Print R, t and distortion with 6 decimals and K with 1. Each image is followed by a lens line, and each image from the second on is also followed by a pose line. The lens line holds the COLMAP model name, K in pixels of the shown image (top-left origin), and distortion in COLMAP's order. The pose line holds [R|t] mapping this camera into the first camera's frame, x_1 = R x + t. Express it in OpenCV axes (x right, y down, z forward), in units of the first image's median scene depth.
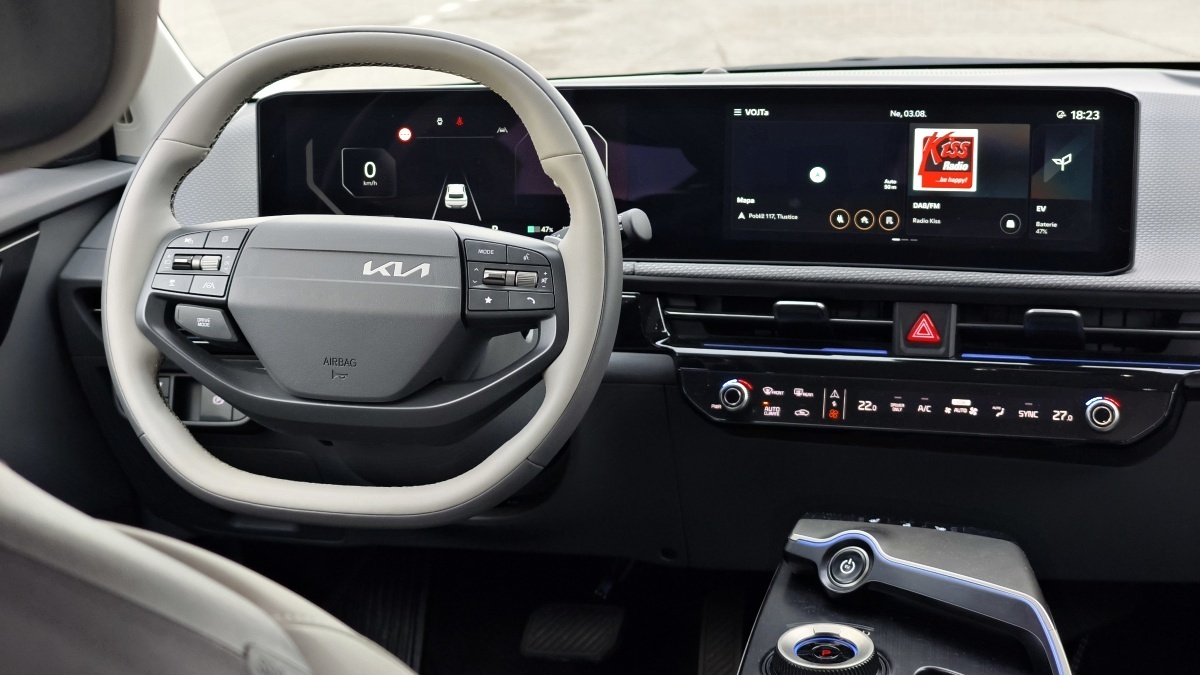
lens RADIAL K [[1790.8, 0, 554.0], [0, 1790.8, 269.3], [0, 0, 1]] dist [-0.010156, -0.011762]
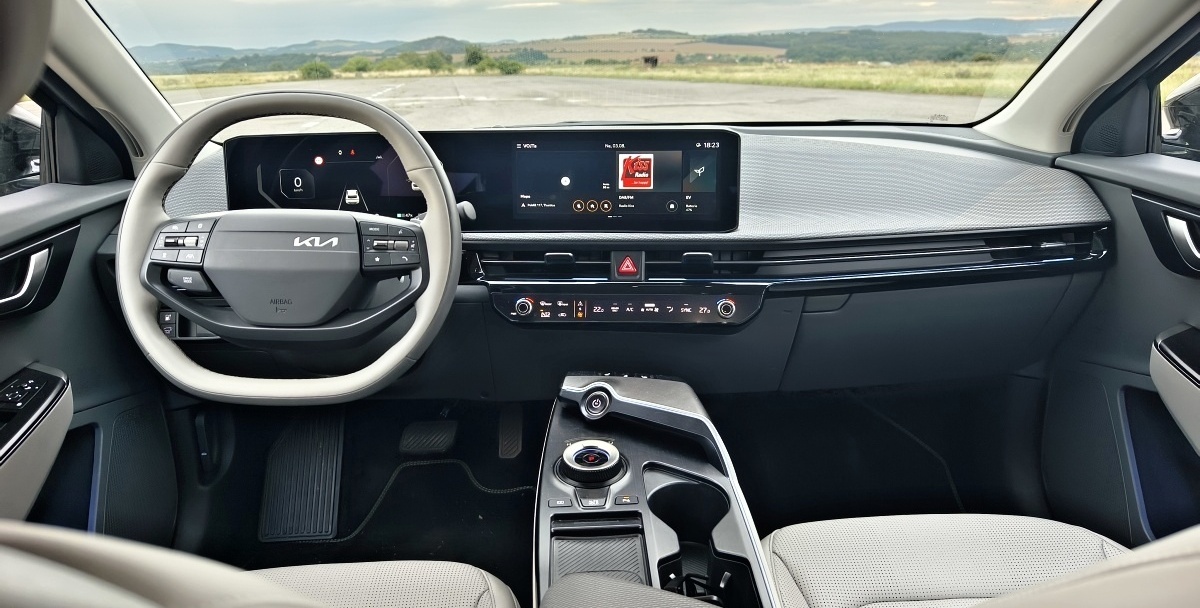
lens RADIAL K [[803.5, 0, 602.6], [0, 803.5, 277.3], [0, 0, 1]] dist [0.003173, -0.002040]
pose [[0.971554, -0.042221, 0.233022, -0.007721], [0.030106, 0.998015, 0.055306, -0.000371], [-0.234895, -0.046718, 0.970897, 0.225154]]
